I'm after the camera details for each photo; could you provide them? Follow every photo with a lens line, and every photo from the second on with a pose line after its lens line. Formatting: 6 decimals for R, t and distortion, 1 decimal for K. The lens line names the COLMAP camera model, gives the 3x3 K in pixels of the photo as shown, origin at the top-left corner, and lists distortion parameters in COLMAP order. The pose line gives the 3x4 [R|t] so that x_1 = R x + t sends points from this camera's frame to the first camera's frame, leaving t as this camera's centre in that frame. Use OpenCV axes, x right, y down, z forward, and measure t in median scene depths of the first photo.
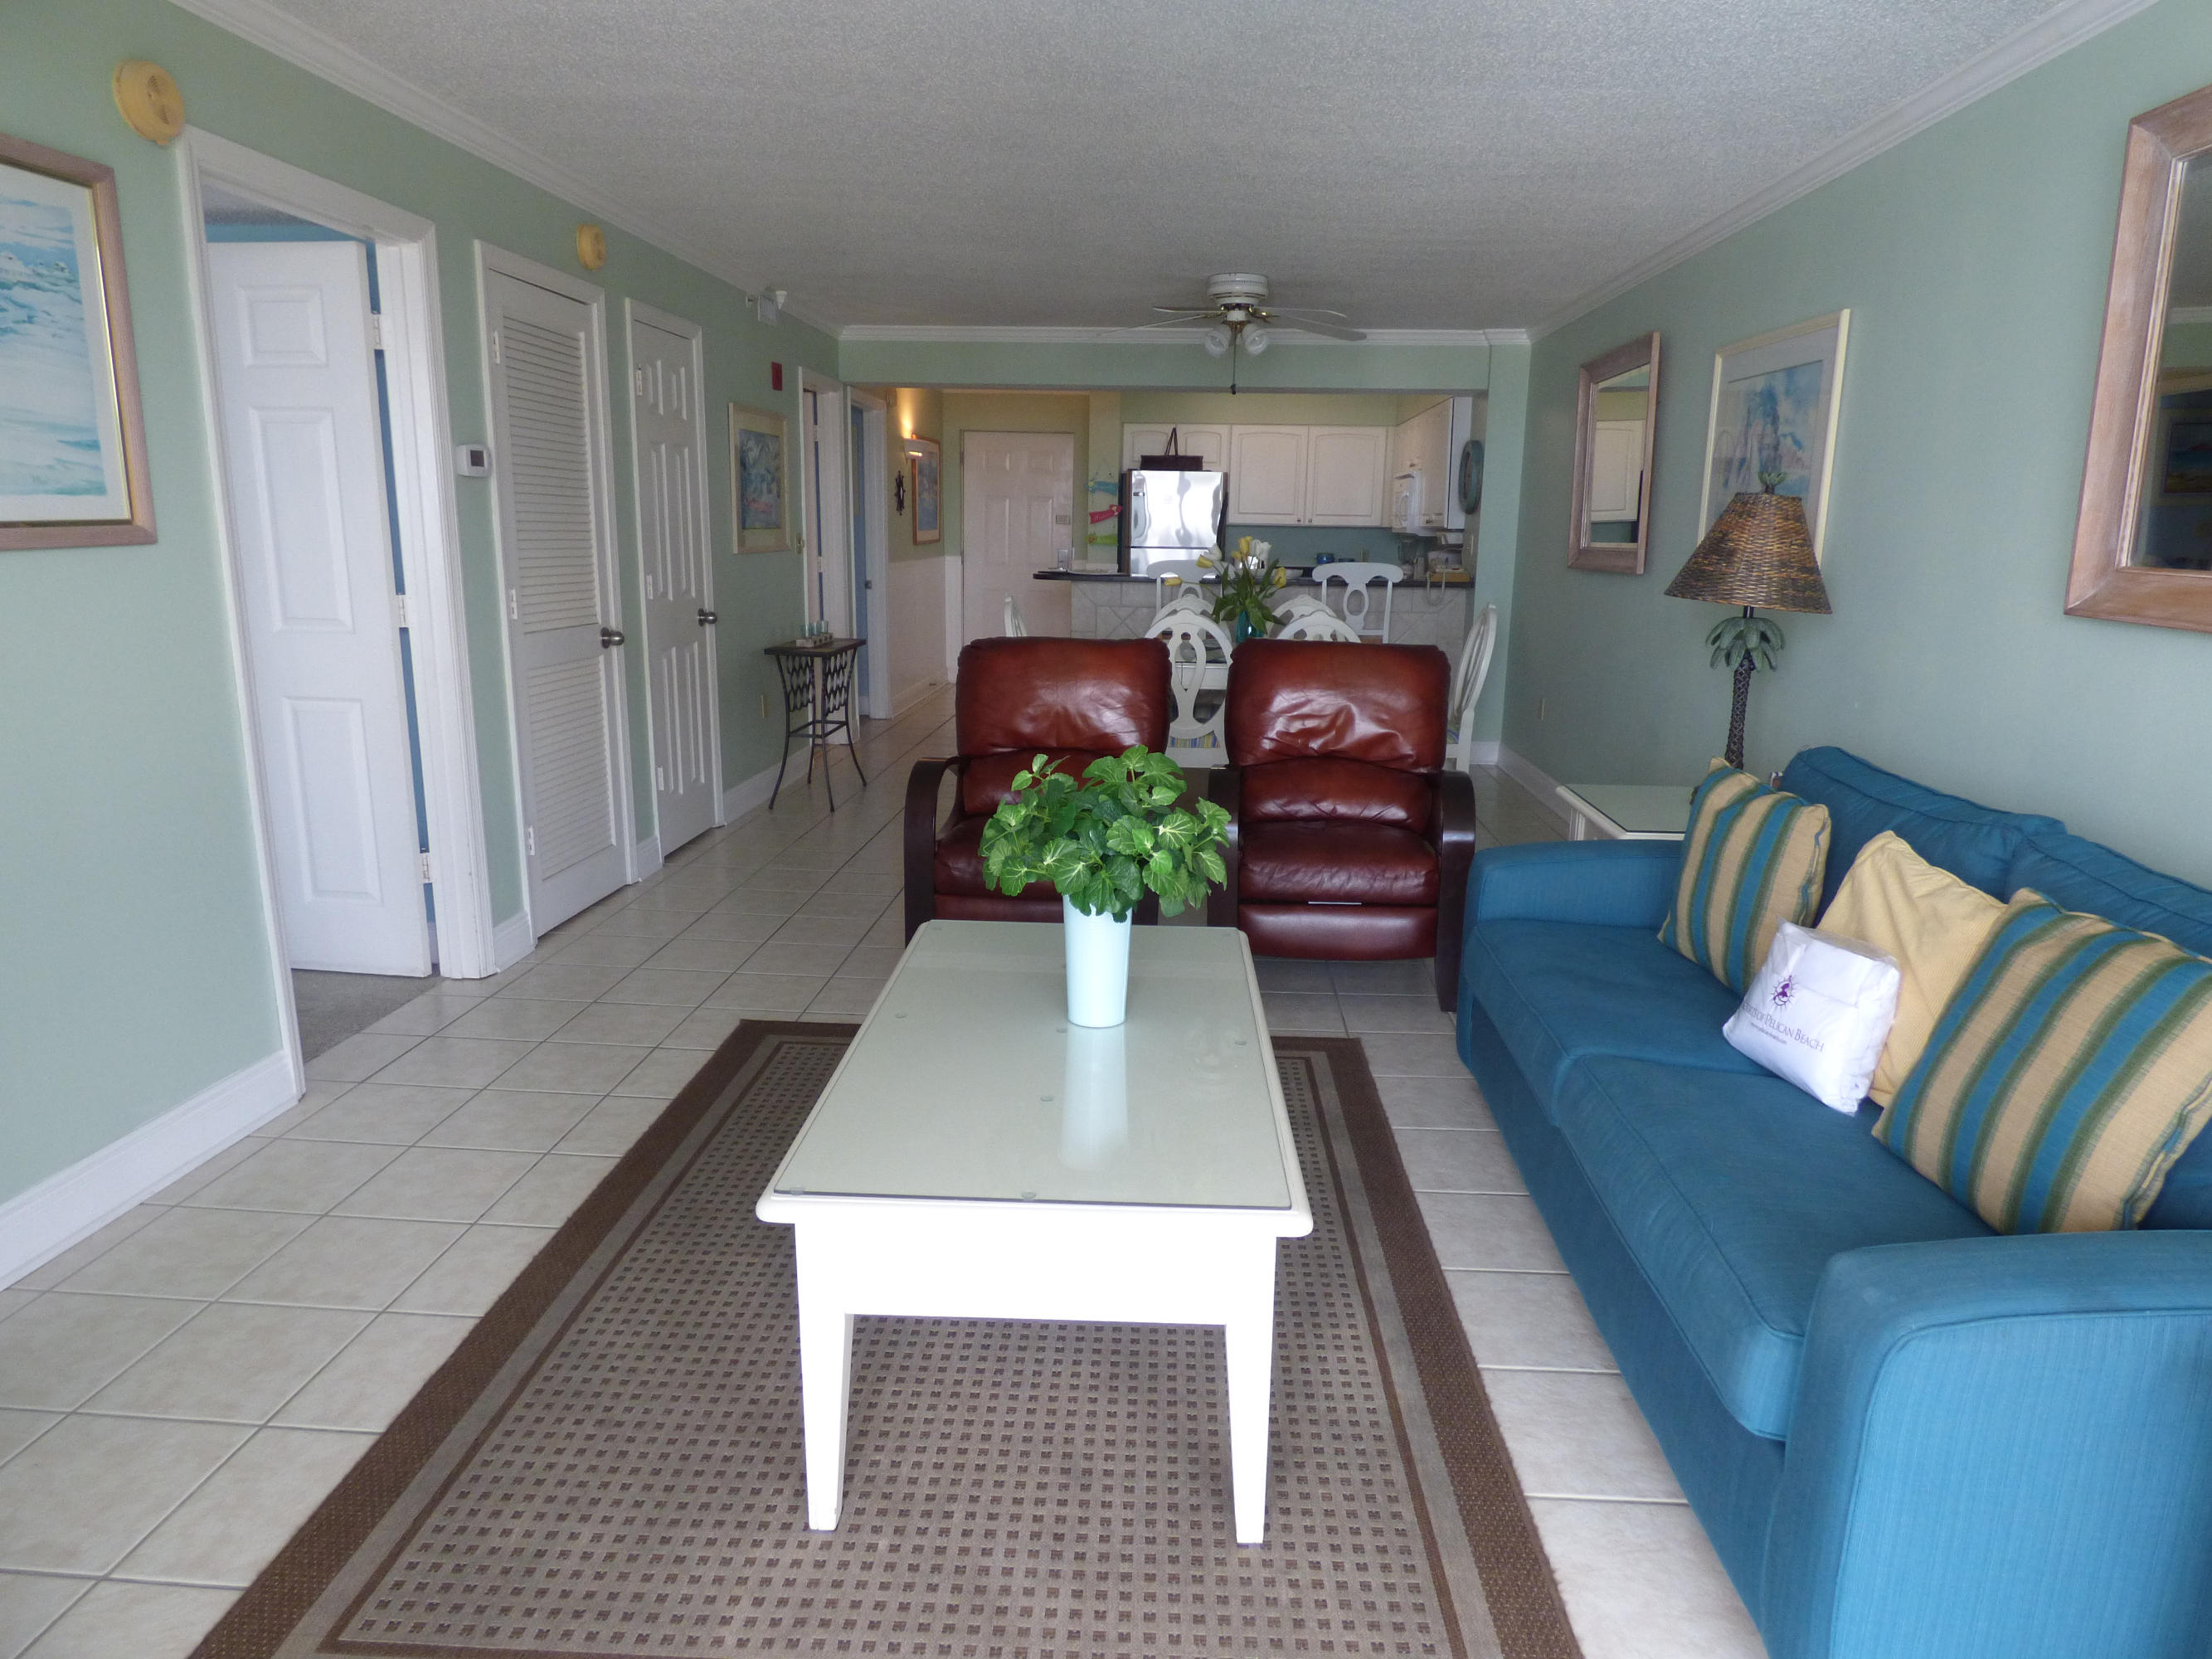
lens RADIAL K [[1353.5, 0, 1107.9], [0, 1353.5, 815.3], [0, 0, 1]] dist [-0.010526, -0.000873]
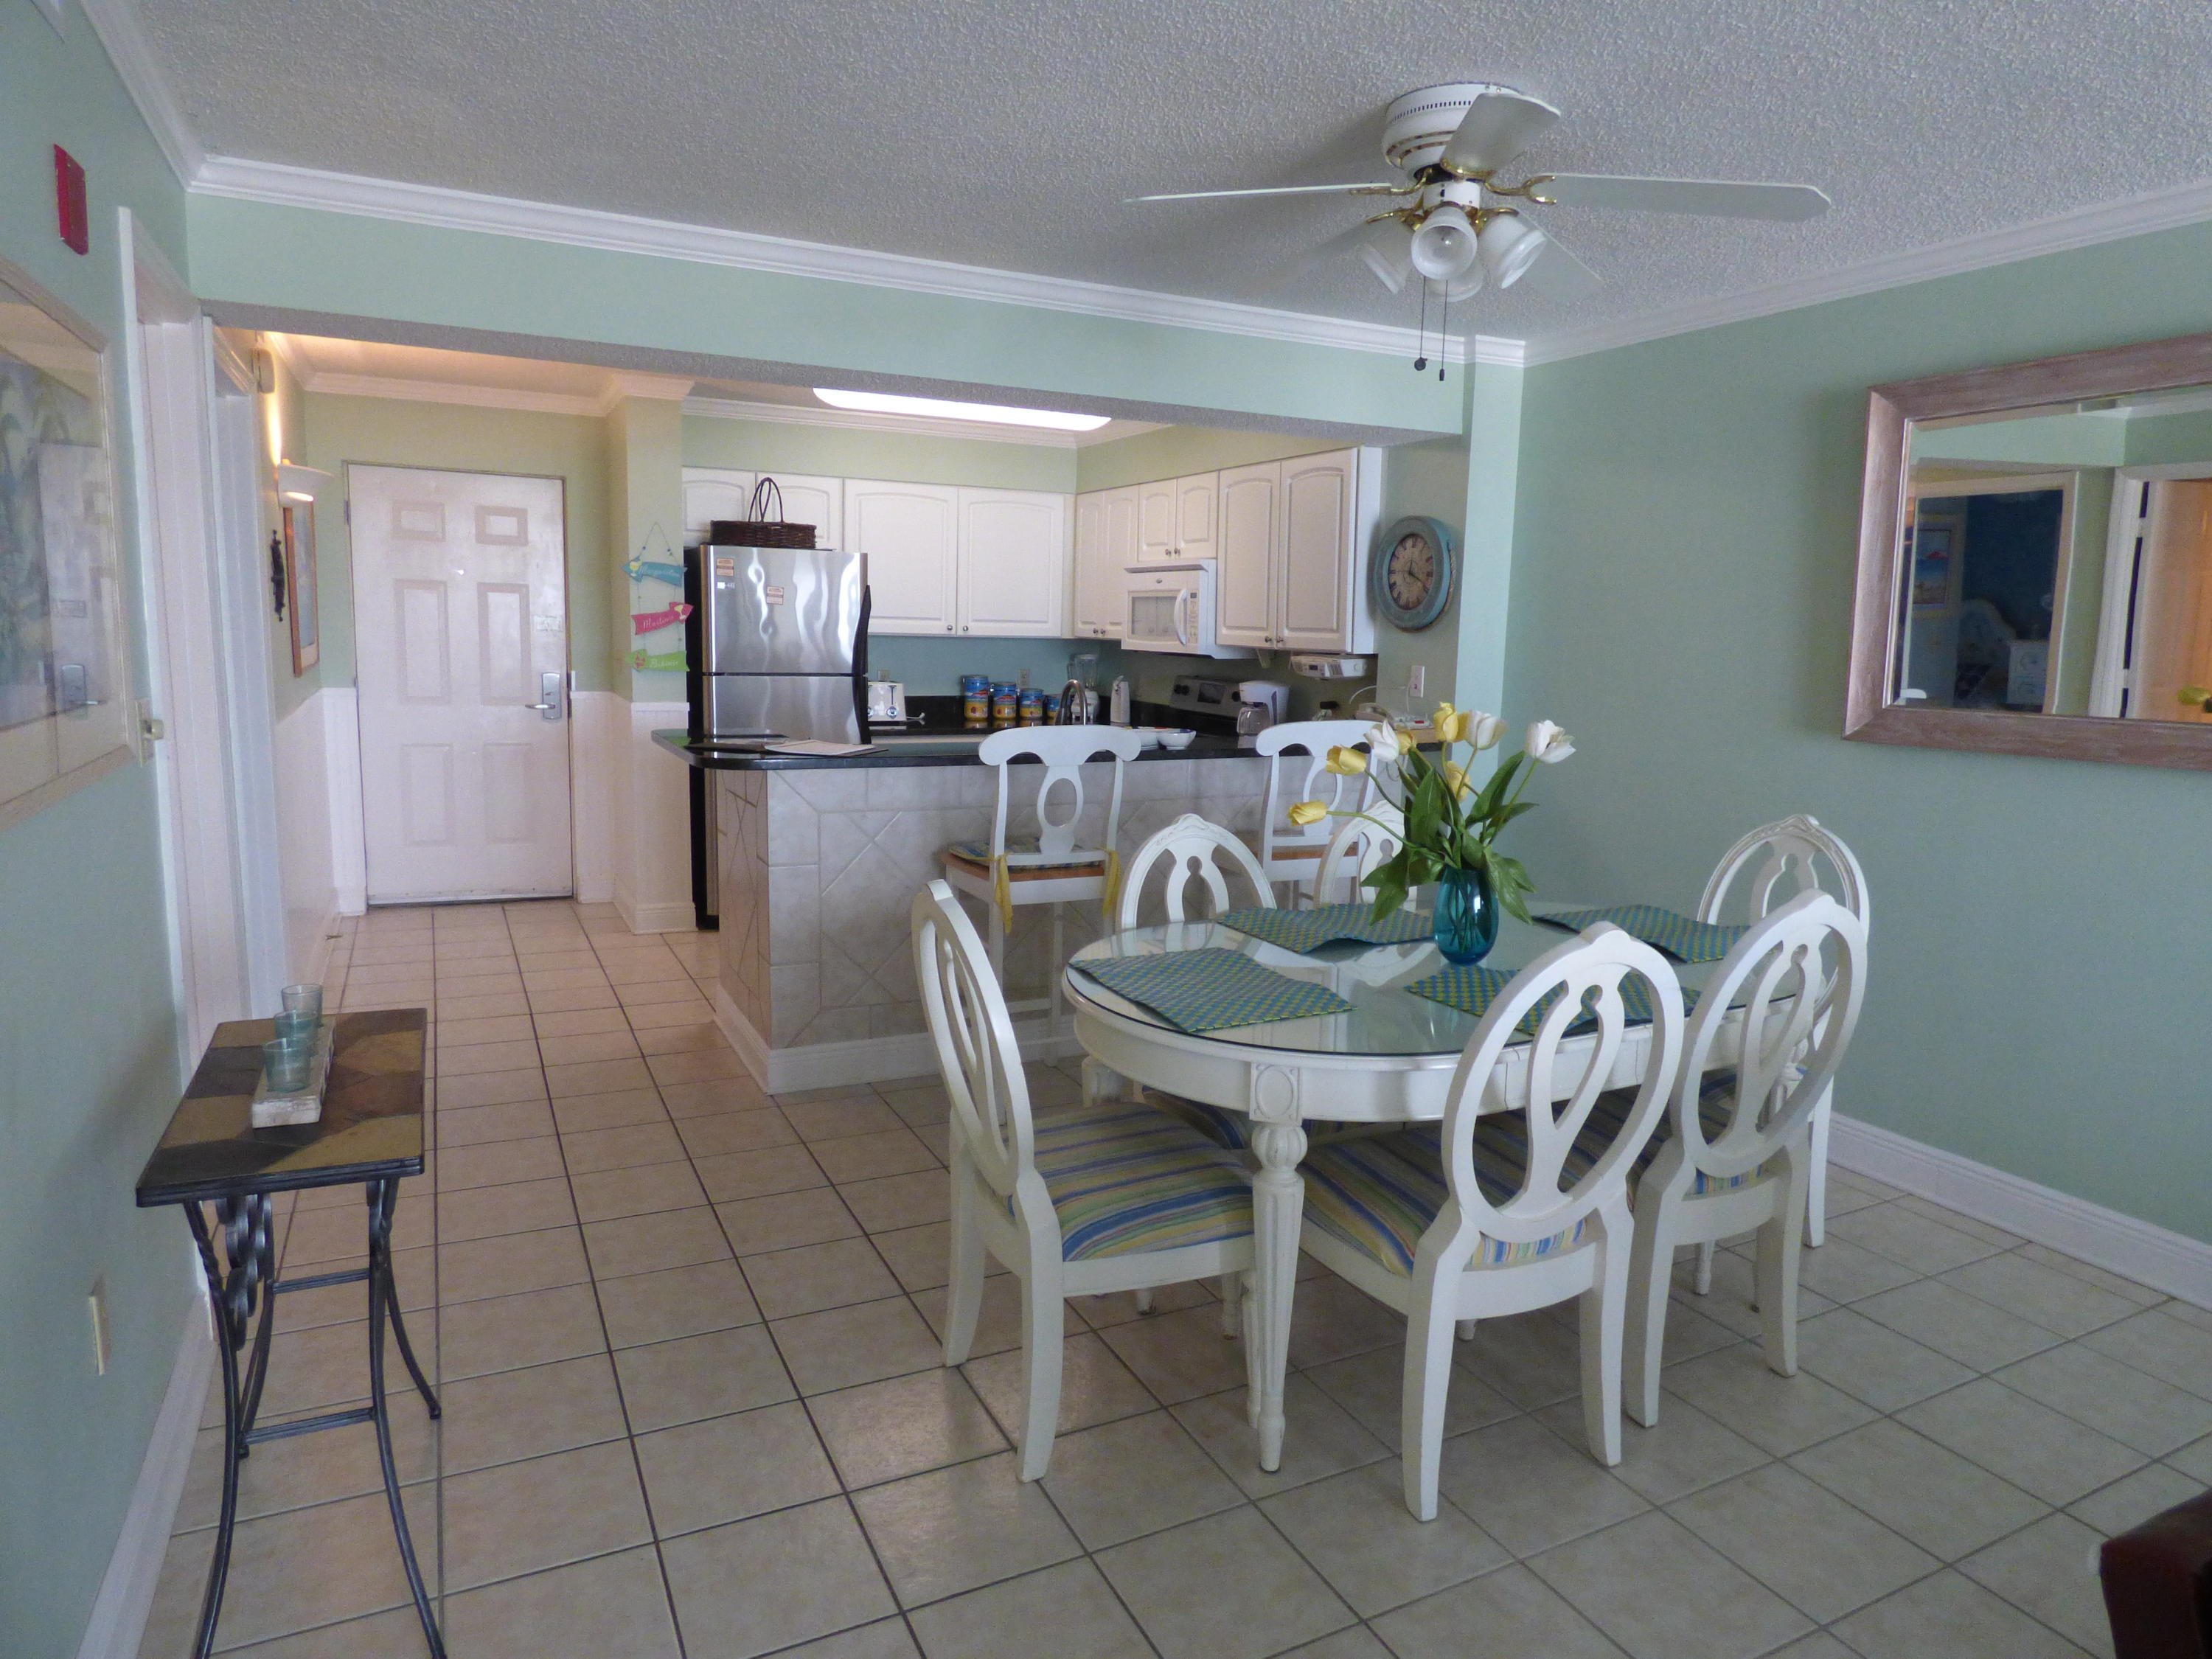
lens RADIAL K [[1353.4, 0, 1107.9], [0, 1353.4, 815.3], [0, 0, 1]] dist [-0.010526, -0.000873]
pose [[0.862643, -0.066556, 0.501416, -0.133601], [0.096667, 0.994727, -0.034272, -0.101029], [-0.496491, 0.078035, 0.864527, 0.415503]]
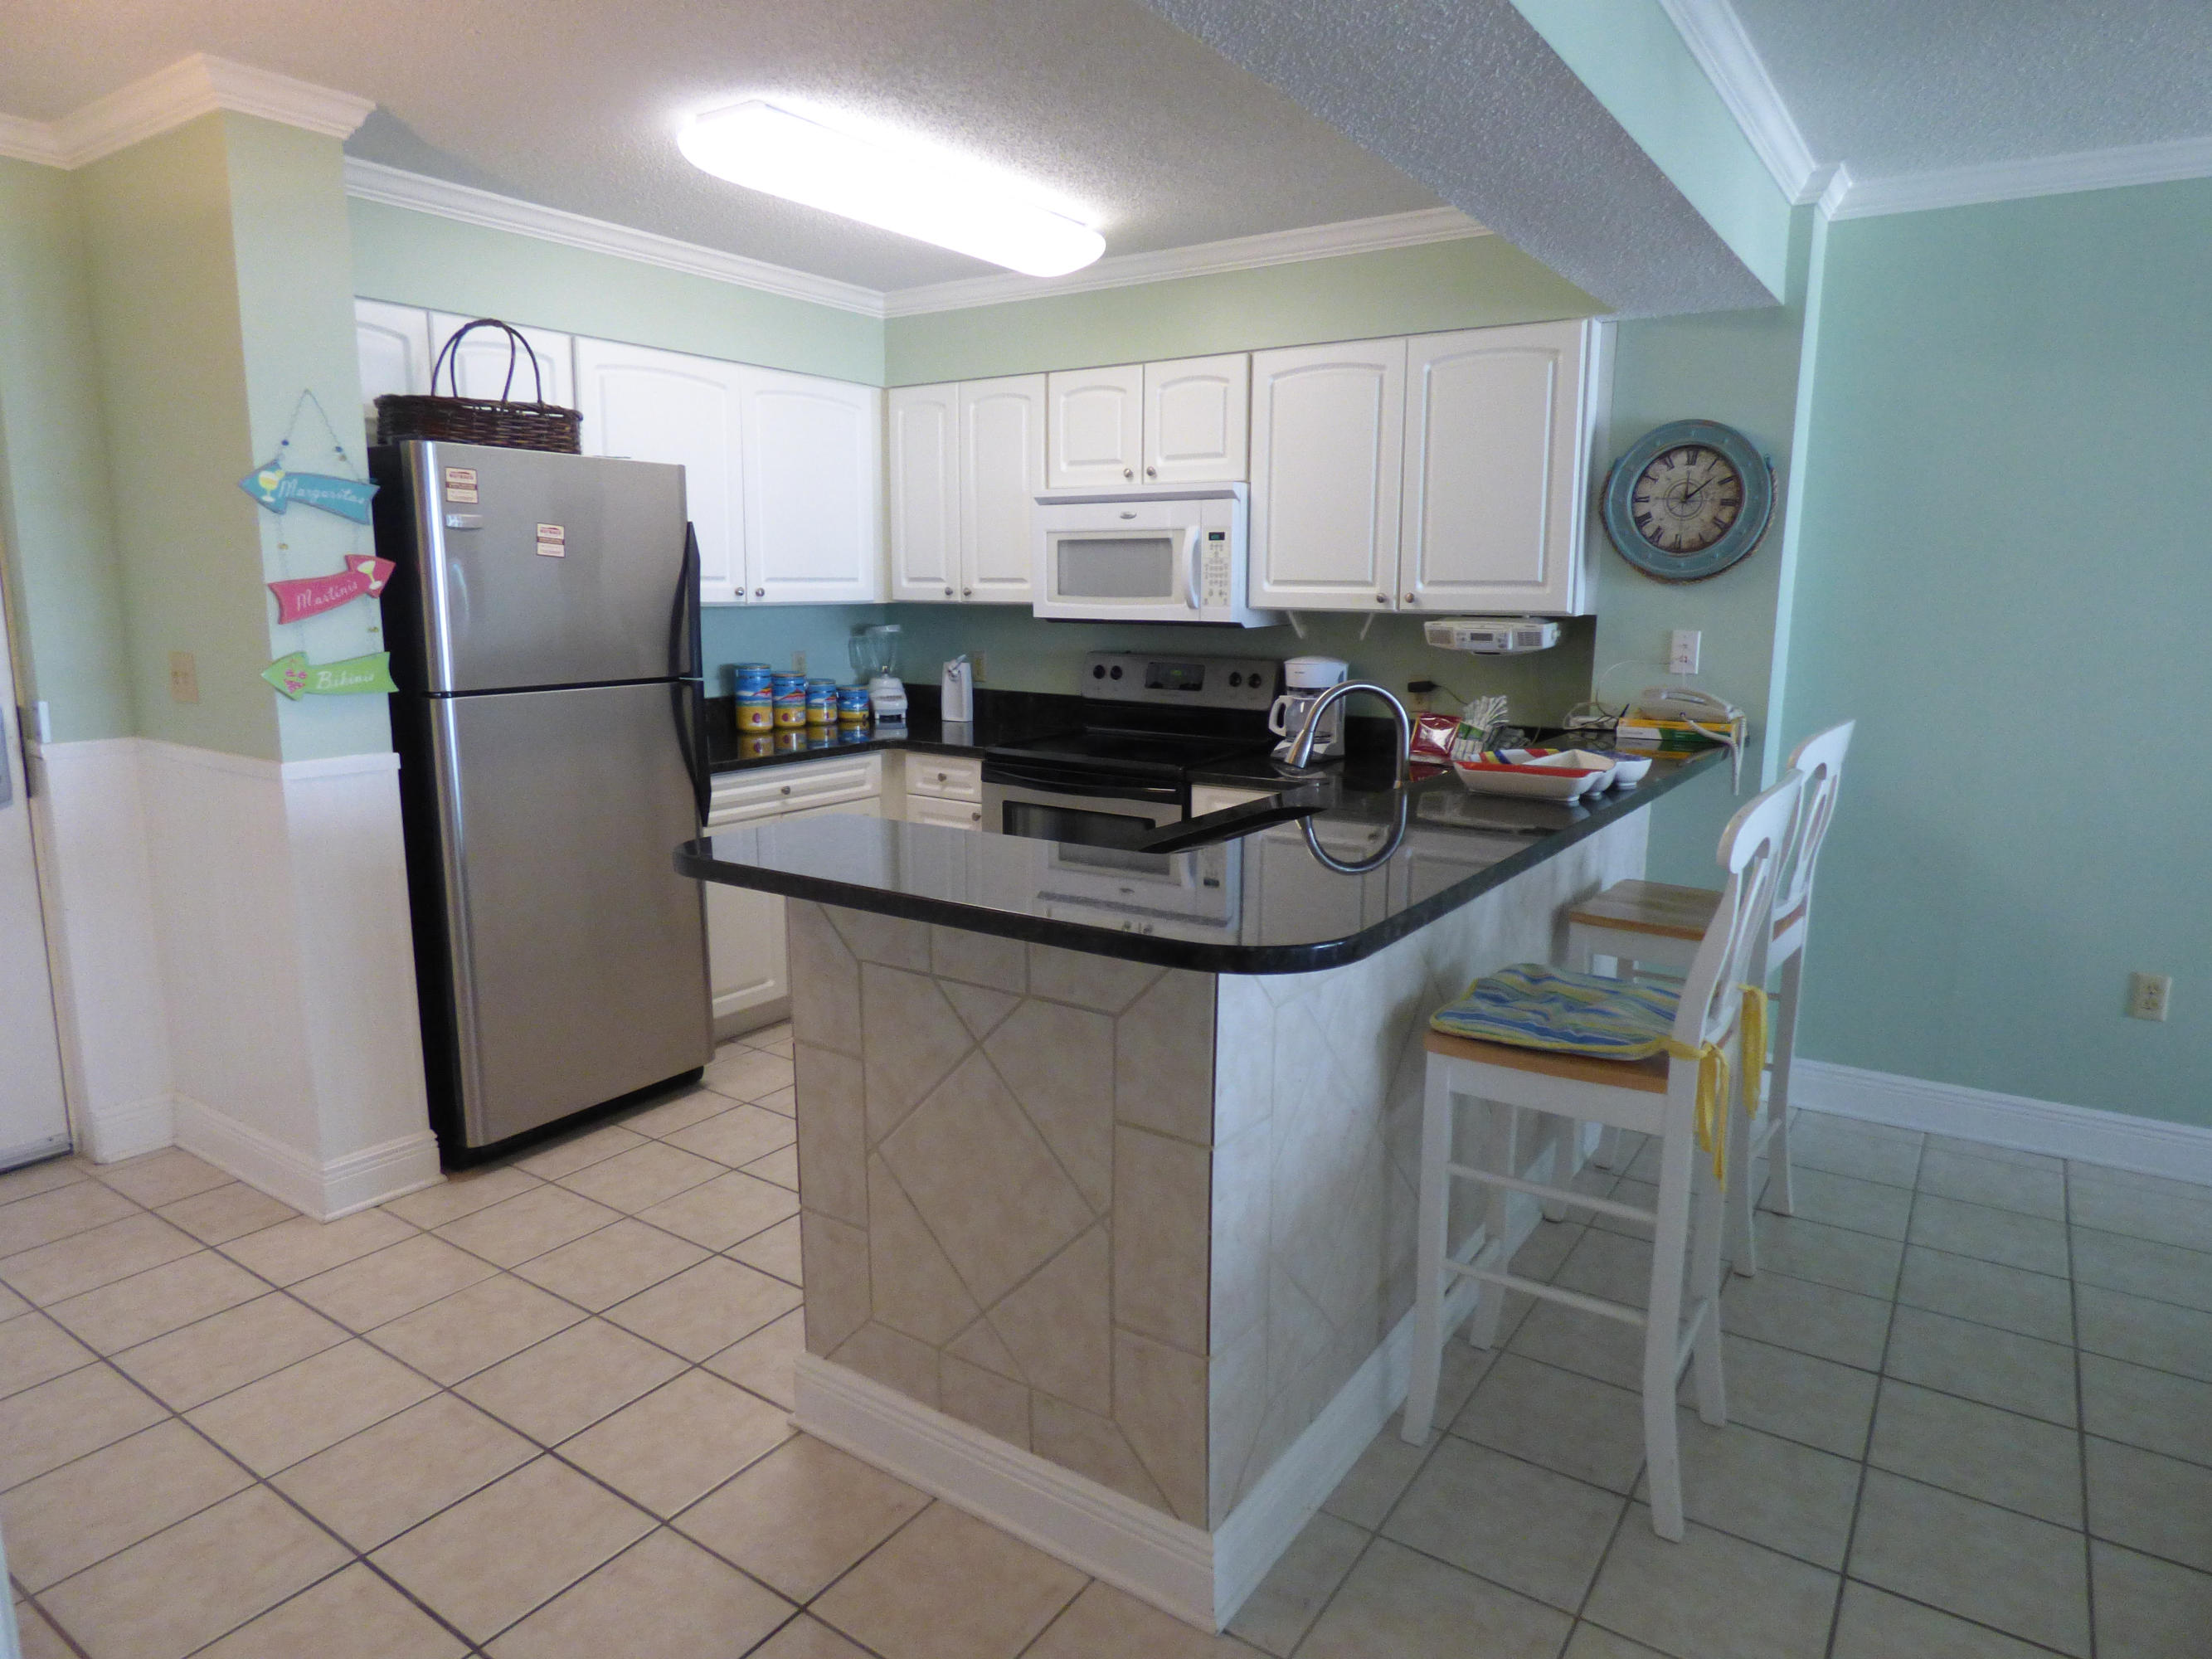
lens RADIAL K [[1353.5, 0, 1107.9], [0, 1353.5, 815.3], [0, 0, 1]] dist [-0.010526, -0.000873]
pose [[0.505121, -0.160678, 0.847960, -0.169638], [0.186091, 0.979682, 0.074785, -0.167095], [-0.842748, 0.120022, 0.524758, 0.722572]]
